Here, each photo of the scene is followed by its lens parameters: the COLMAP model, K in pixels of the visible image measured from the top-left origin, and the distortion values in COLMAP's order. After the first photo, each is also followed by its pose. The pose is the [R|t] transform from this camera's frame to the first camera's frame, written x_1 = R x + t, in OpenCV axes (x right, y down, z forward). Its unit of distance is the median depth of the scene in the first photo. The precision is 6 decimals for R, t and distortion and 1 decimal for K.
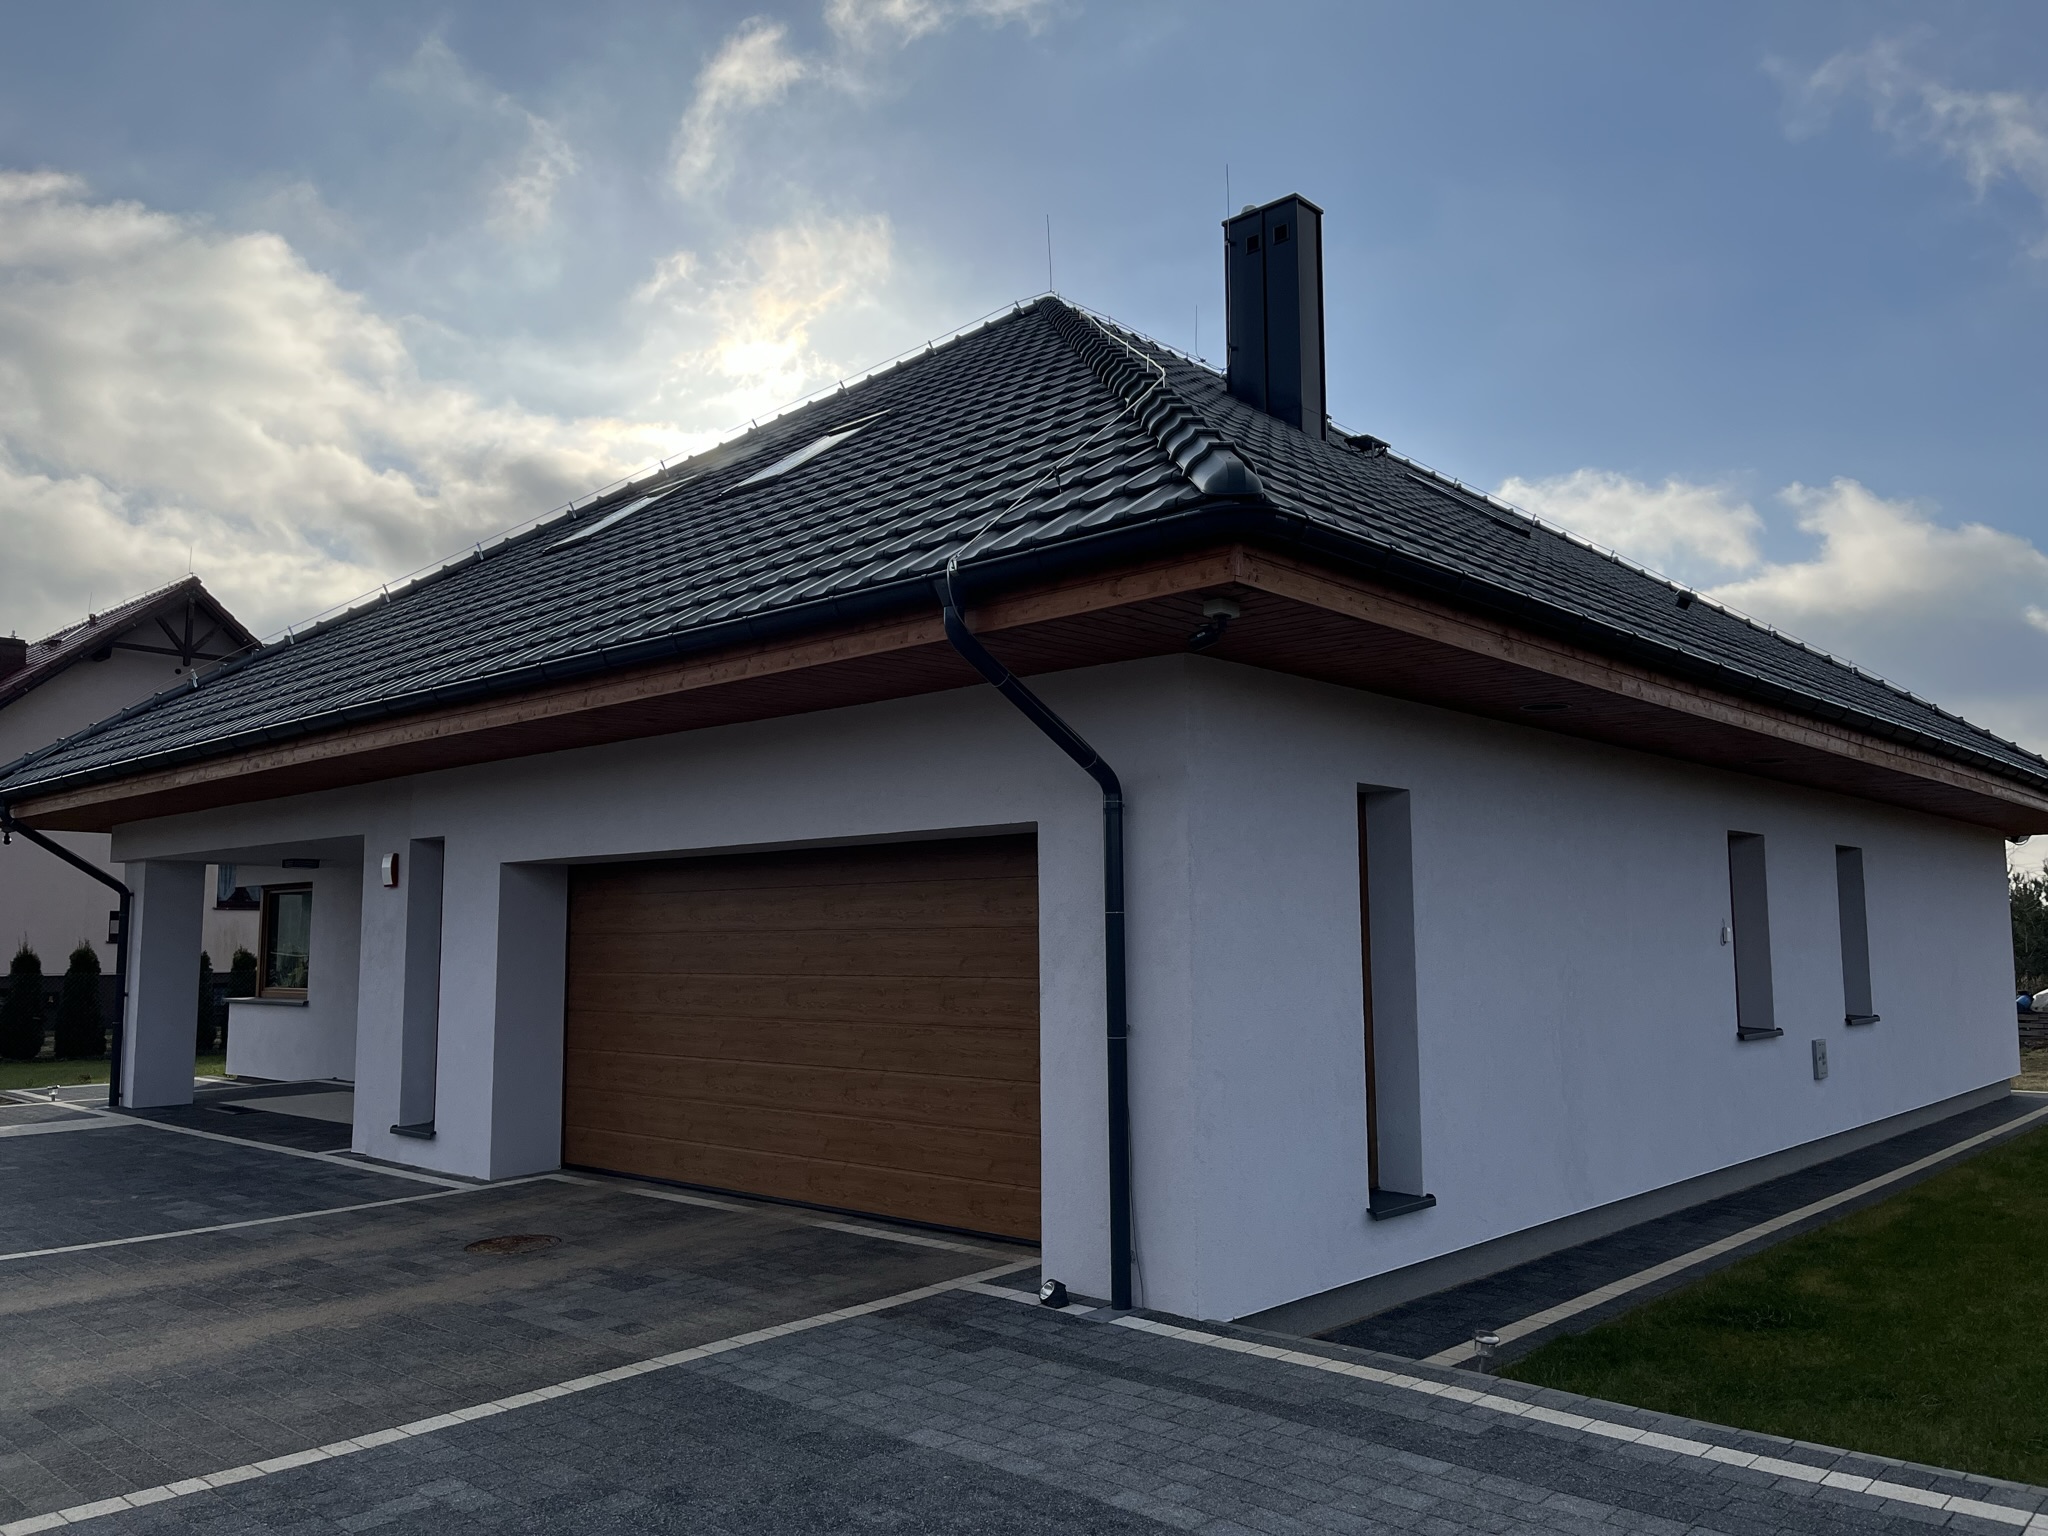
lens RADIAL K [[1543.0, 0, 1033.6], [0, 1543.0, 797.6], [0, 0, 1]] dist [0.087474, -0.118807]
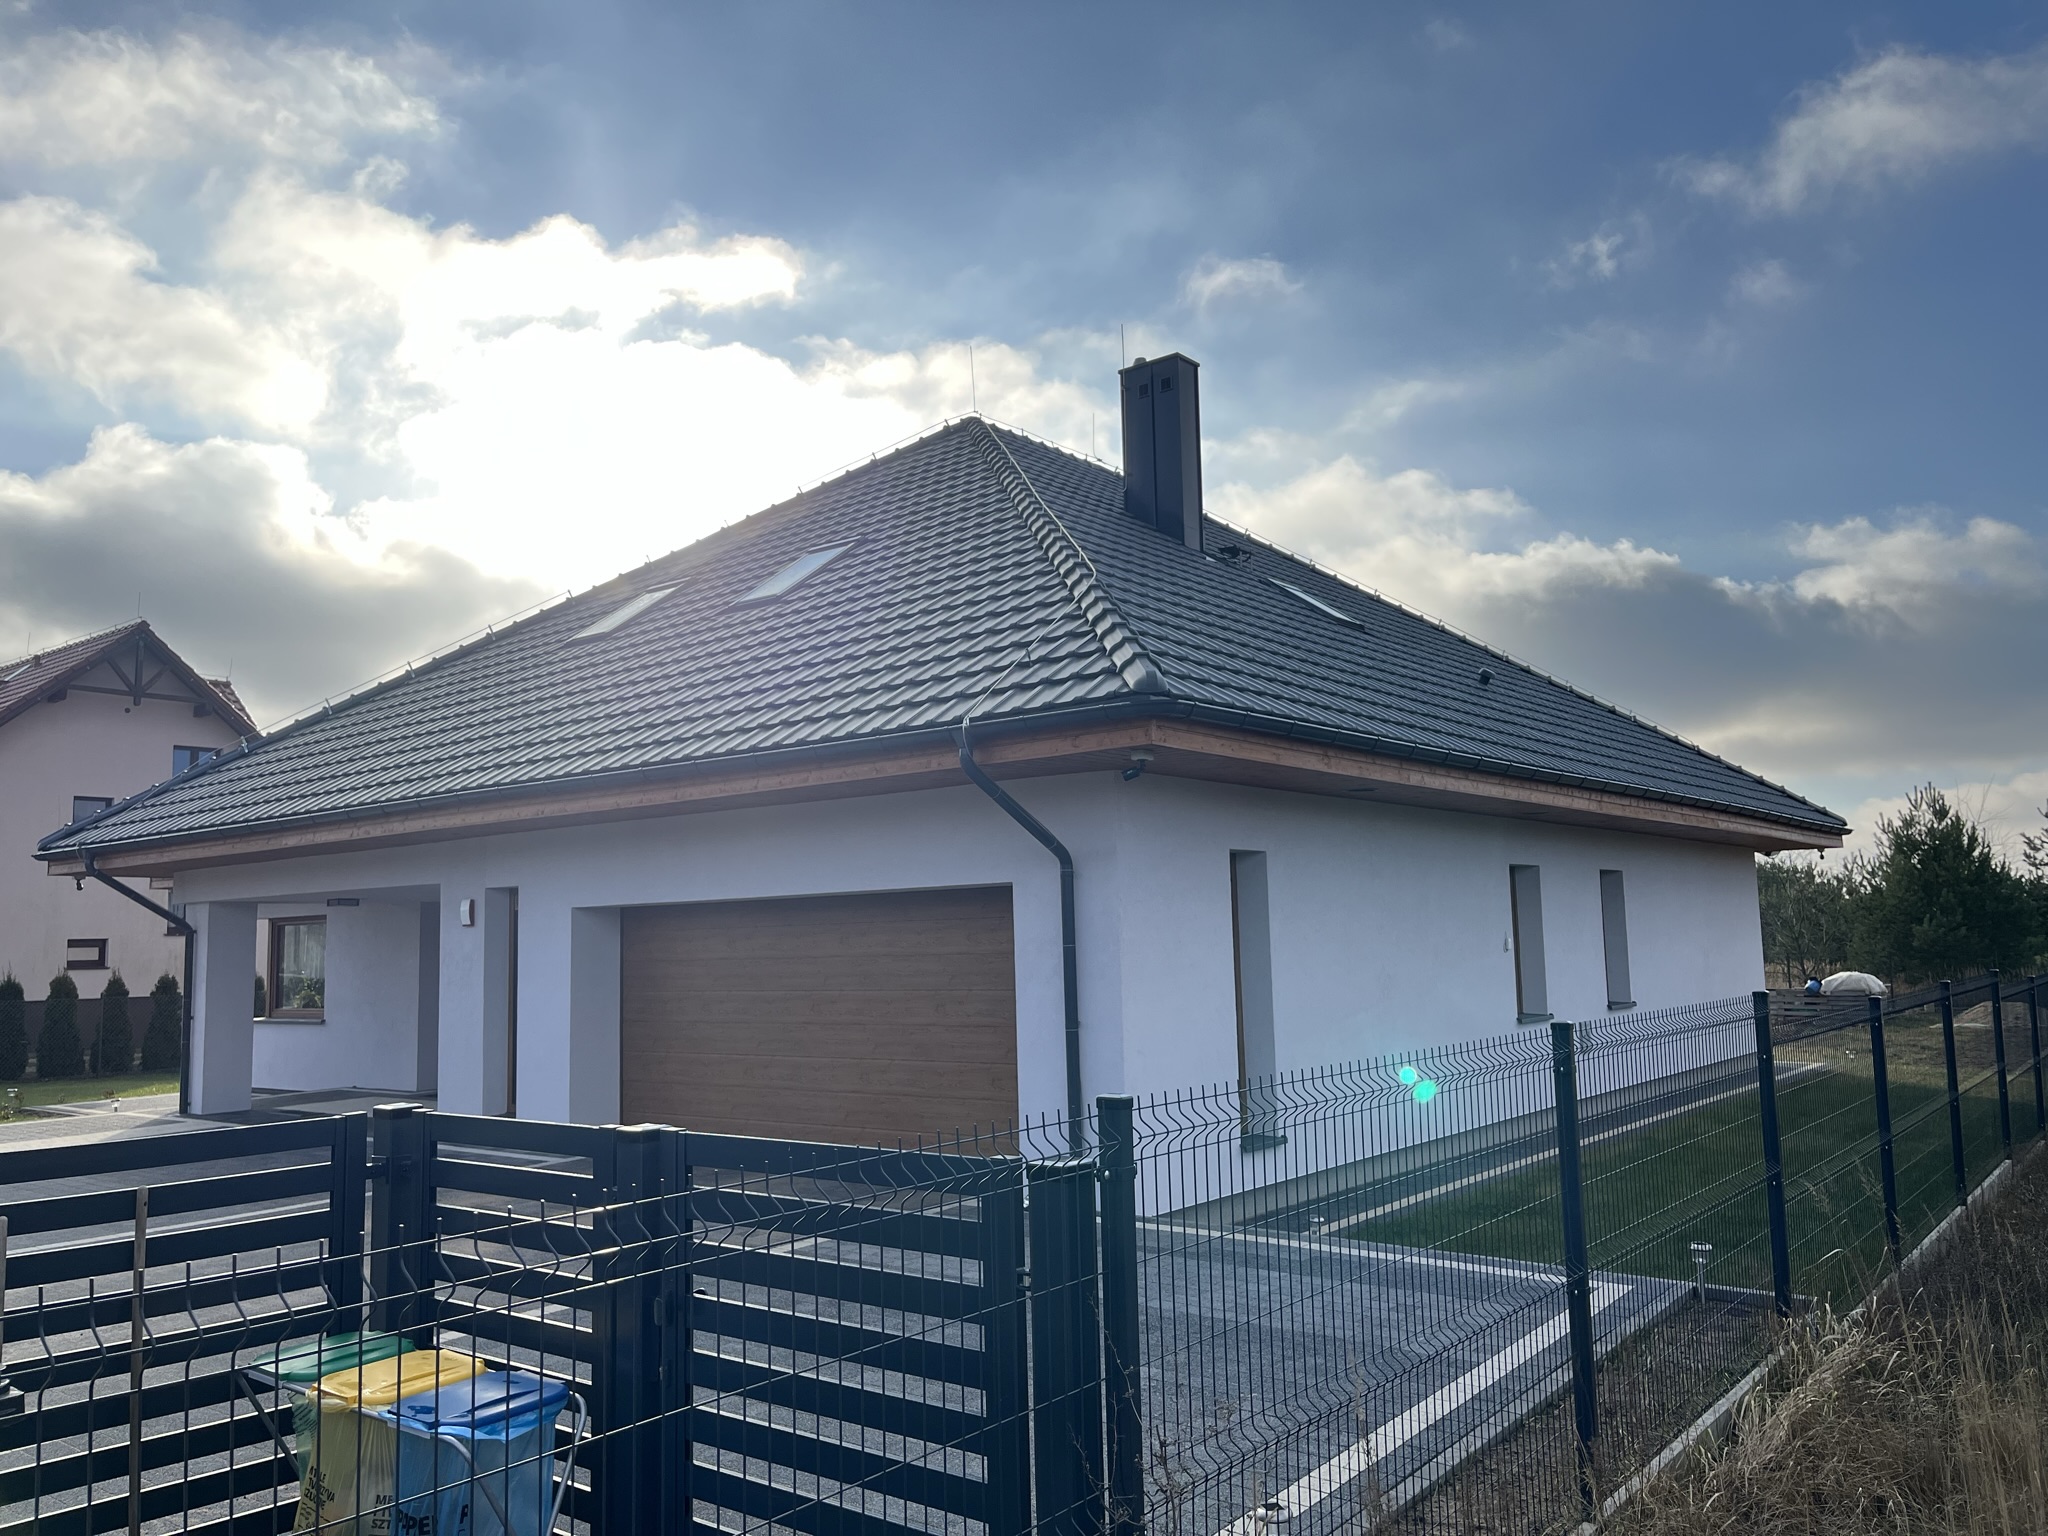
lens RADIAL K [[1545.7, 0, 1040.3], [0, 1545.7, 798.3], [0, 0, 1]] dist [0.080929, -0.099409]
pose [[0.996769, -0.011591, 0.079484, -0.055286], [0.011648, 0.999932, -0.000255, -0.040411], [-0.079475, 0.001180, 0.996836, -0.288565]]
